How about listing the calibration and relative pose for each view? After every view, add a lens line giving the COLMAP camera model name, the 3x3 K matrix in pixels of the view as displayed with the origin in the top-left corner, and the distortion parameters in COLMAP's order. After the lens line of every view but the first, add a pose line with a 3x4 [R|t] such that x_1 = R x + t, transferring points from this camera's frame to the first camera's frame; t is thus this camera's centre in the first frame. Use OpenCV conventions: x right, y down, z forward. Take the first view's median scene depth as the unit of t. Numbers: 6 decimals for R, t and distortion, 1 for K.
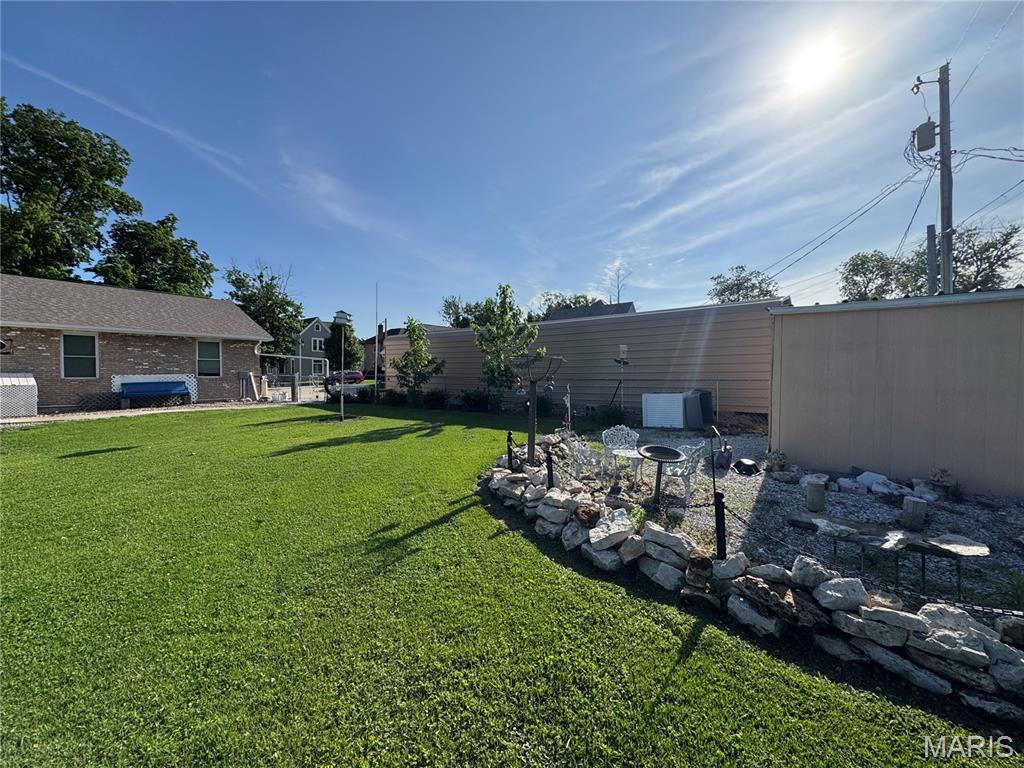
lens RADIAL K [[407.3, 0, 514.8], [0, 407.3, 380.2], [0, 0, 1]] dist [-0.001739, 0.000413]
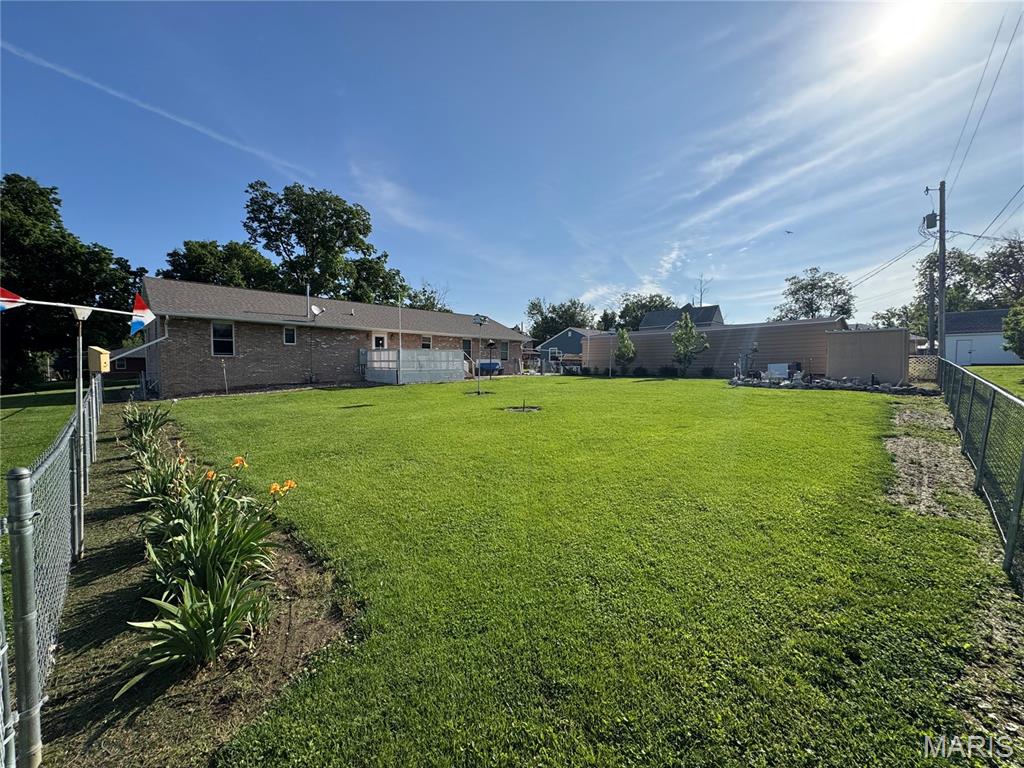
lens RADIAL K [[407.3, 0, 516.0], [0, 407.3, 370.1], [0, 0, 1]] dist [-0.001739, 0.000413]
pose [[0.992265, -0.001103, -0.124133, -0.165216], [-0.000672, 0.999898, -0.014252, 0.020852], [0.124136, 0.014225, 0.992163, -0.286993]]
